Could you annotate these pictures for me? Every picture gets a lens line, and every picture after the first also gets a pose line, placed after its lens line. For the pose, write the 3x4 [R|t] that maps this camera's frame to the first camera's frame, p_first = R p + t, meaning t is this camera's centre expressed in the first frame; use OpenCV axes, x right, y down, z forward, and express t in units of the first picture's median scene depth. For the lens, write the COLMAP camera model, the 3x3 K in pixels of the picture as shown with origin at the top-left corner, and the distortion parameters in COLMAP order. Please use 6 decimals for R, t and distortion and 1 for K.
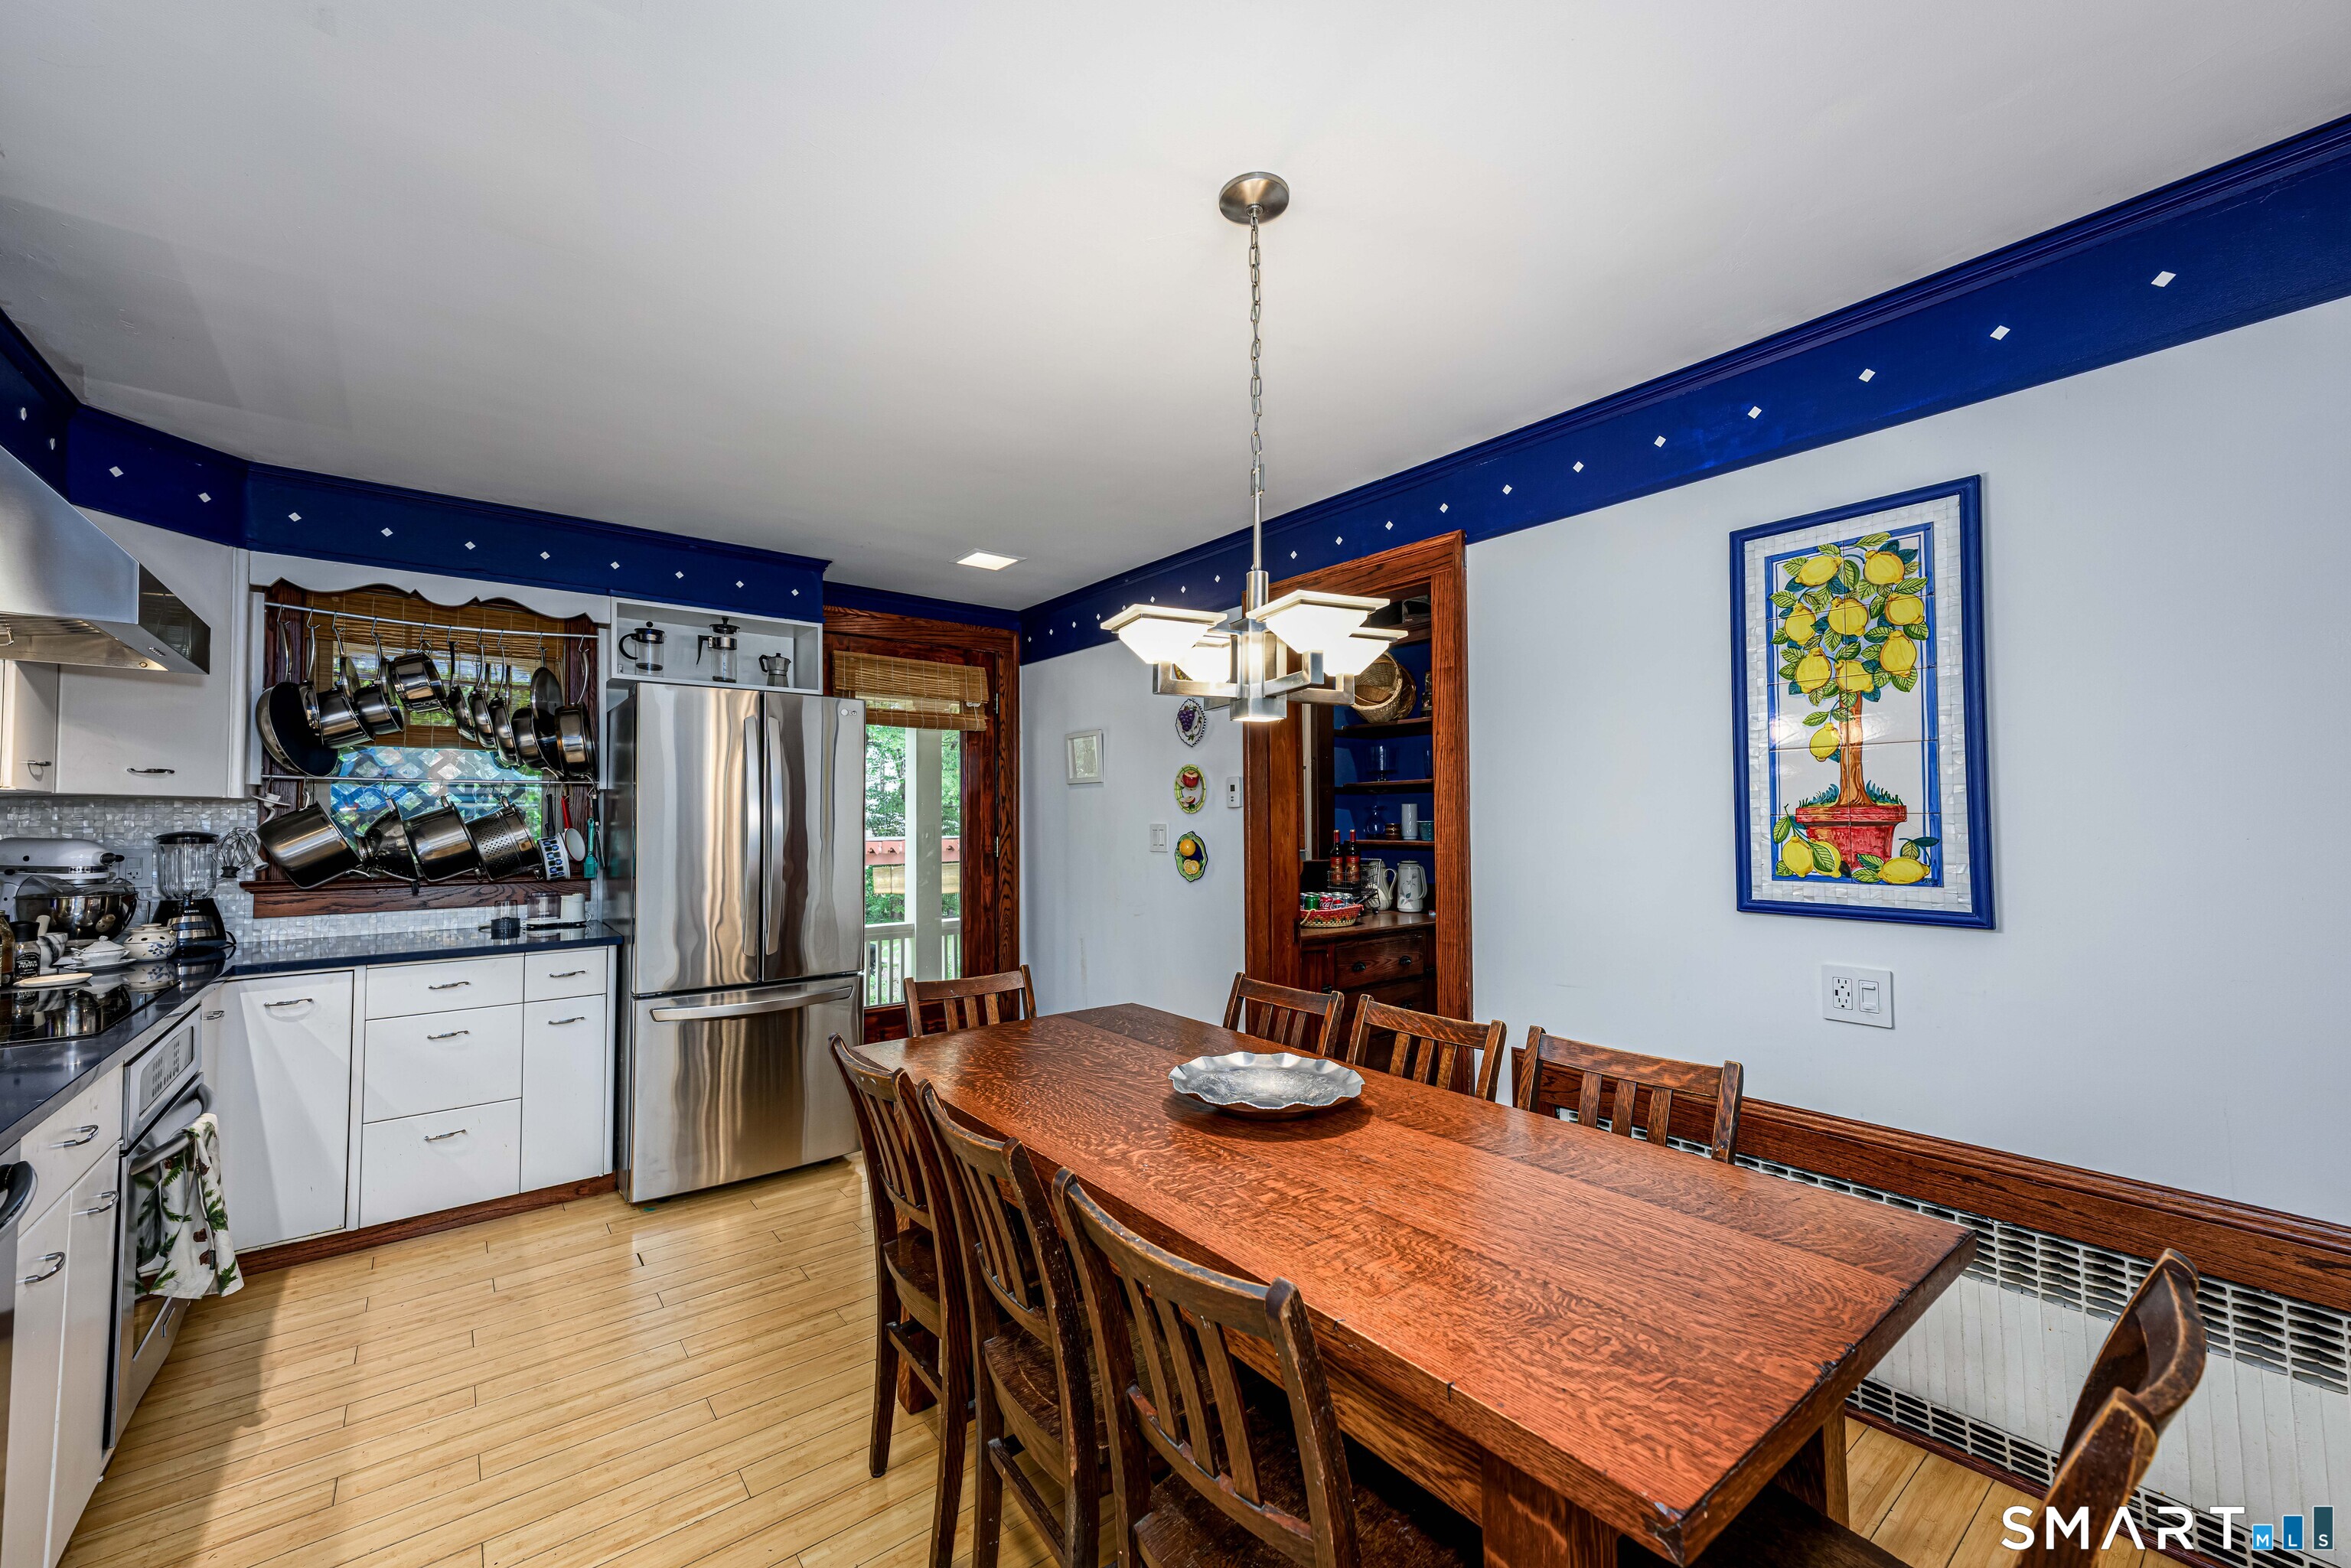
lens RADIAL K [[920.1, 0, 1183.8], [0, 920.1, 788.8], [0, 0, 1]] dist [0.024642, -0.000102]
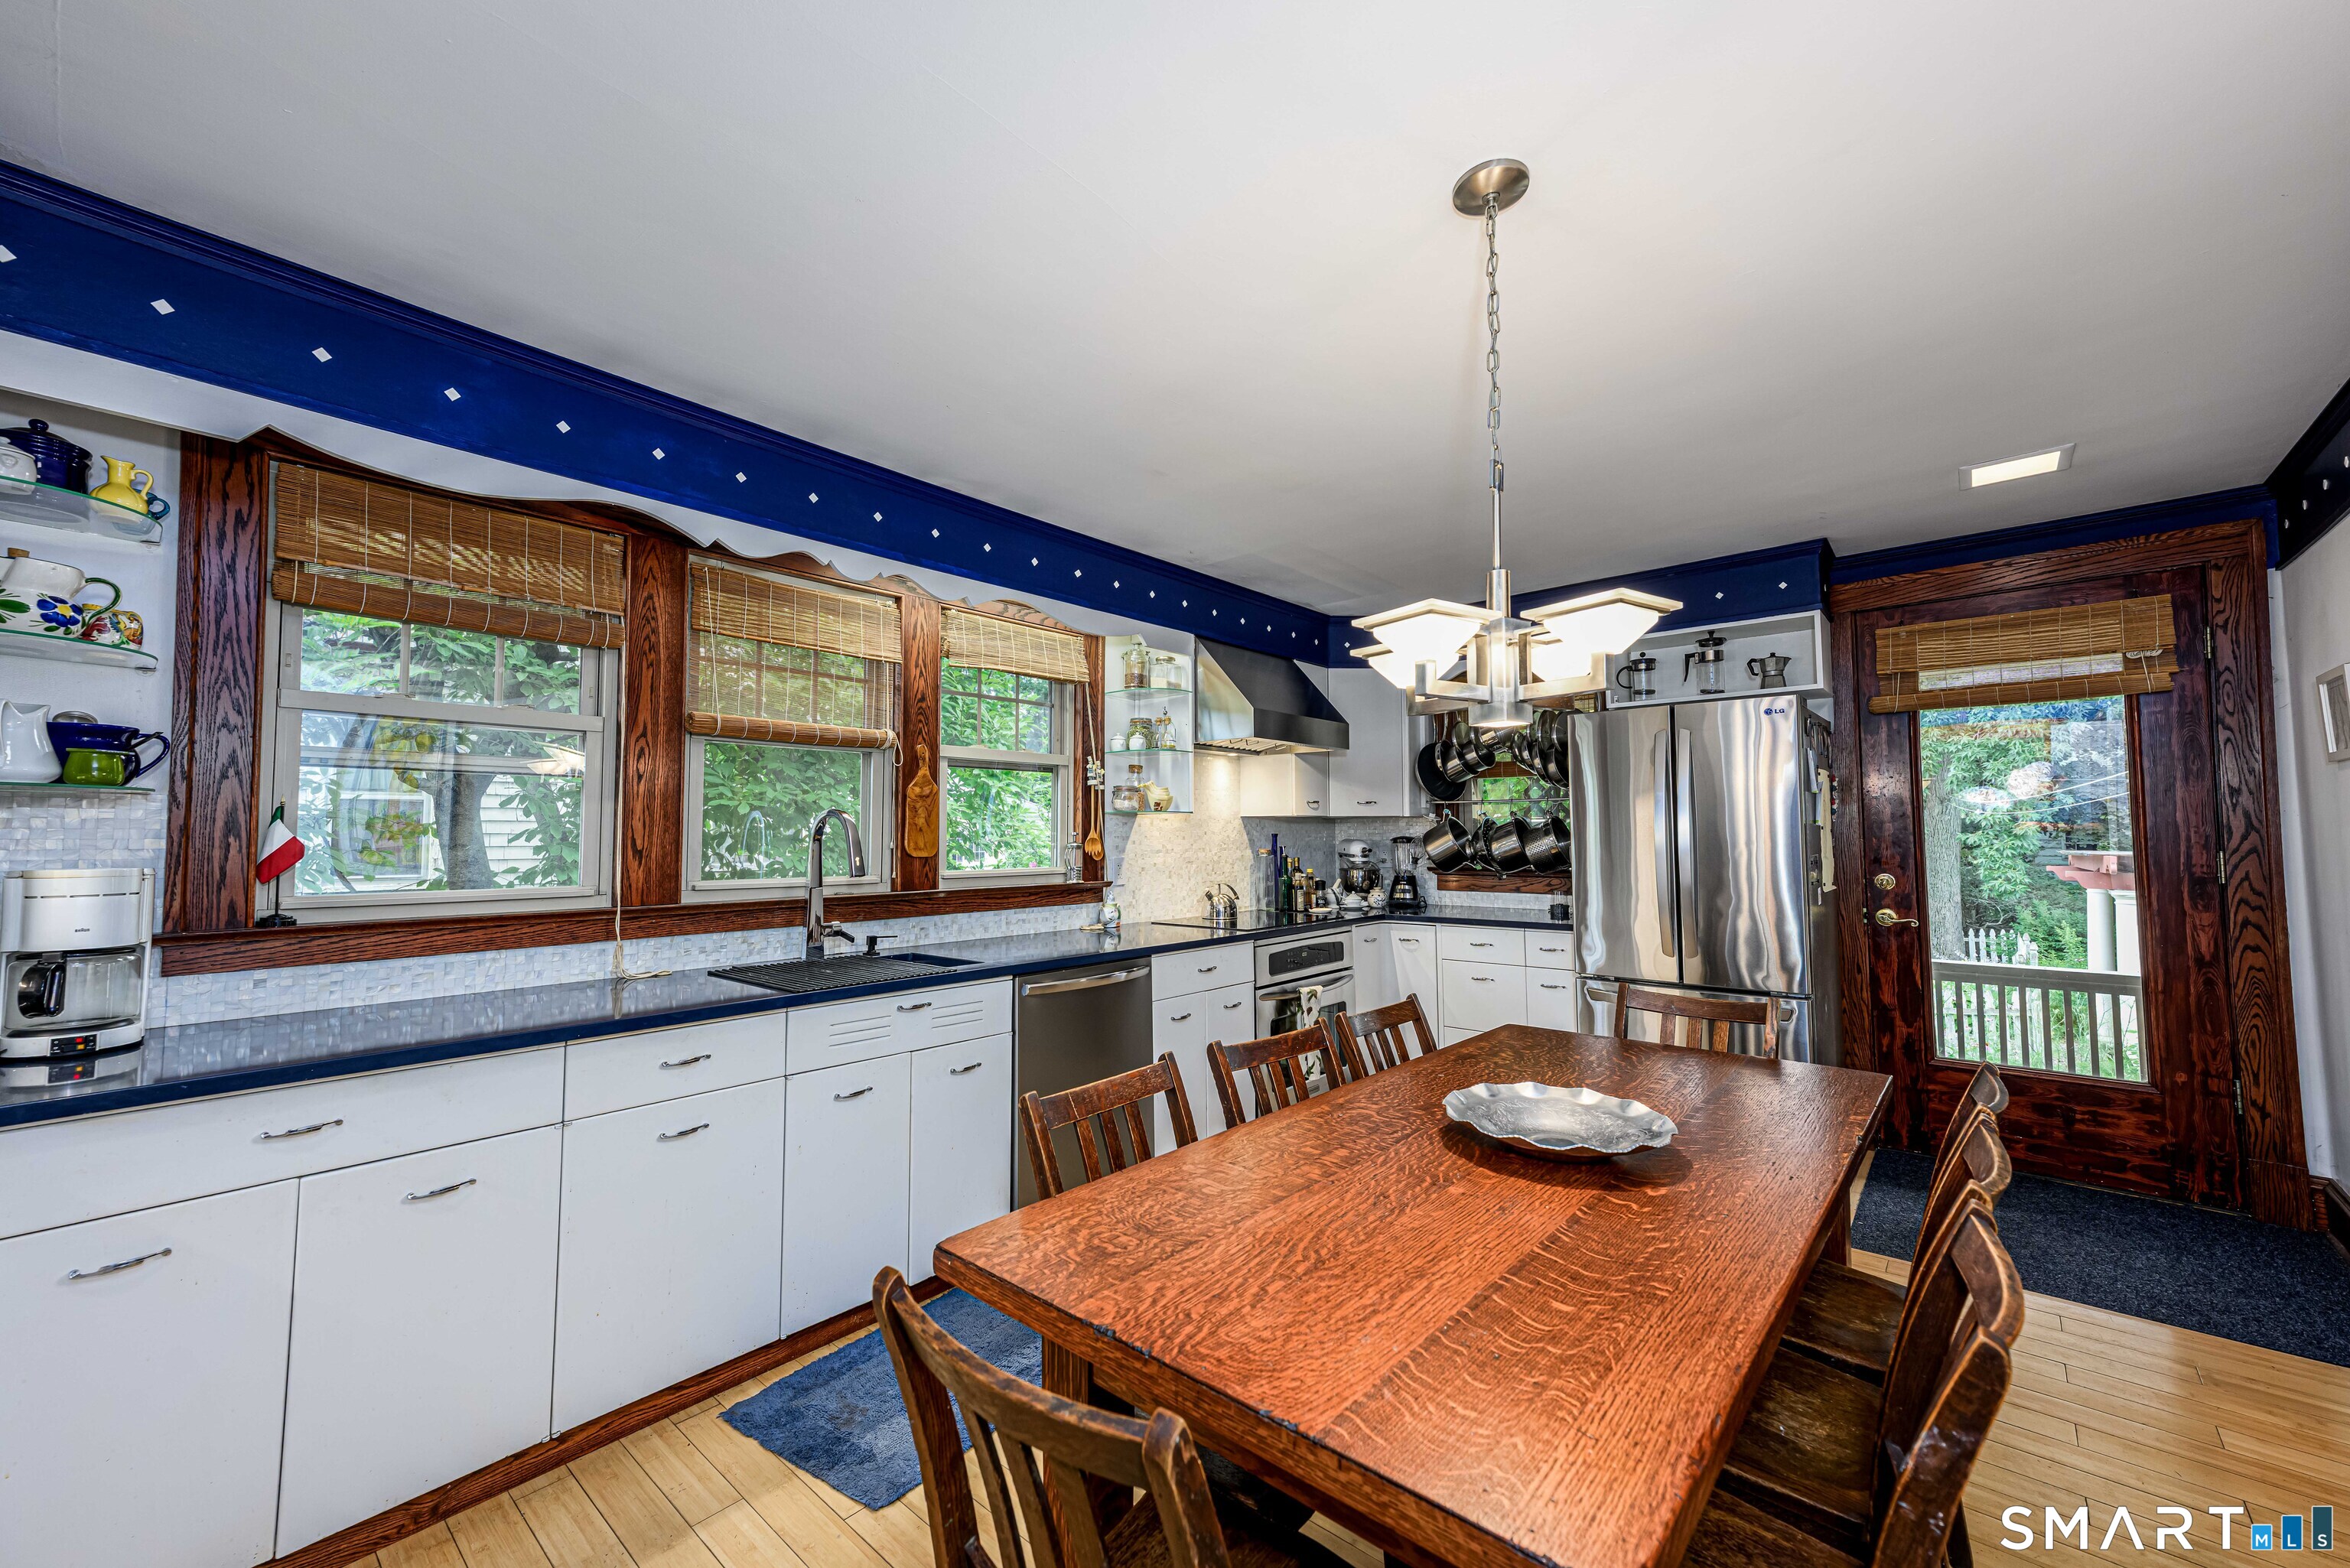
lens RADIAL K [[919.7, 0, 1142.2], [0, 919.7, 798.1], [0, 0, 1]] dist [0.024642, -0.000102]
pose [[0.154099, -0.037394, -0.987348, 0.488541], [0.041030, 0.998664, -0.031419, 0.008001], [0.987203, -0.035670, 0.155427, 0.244462]]
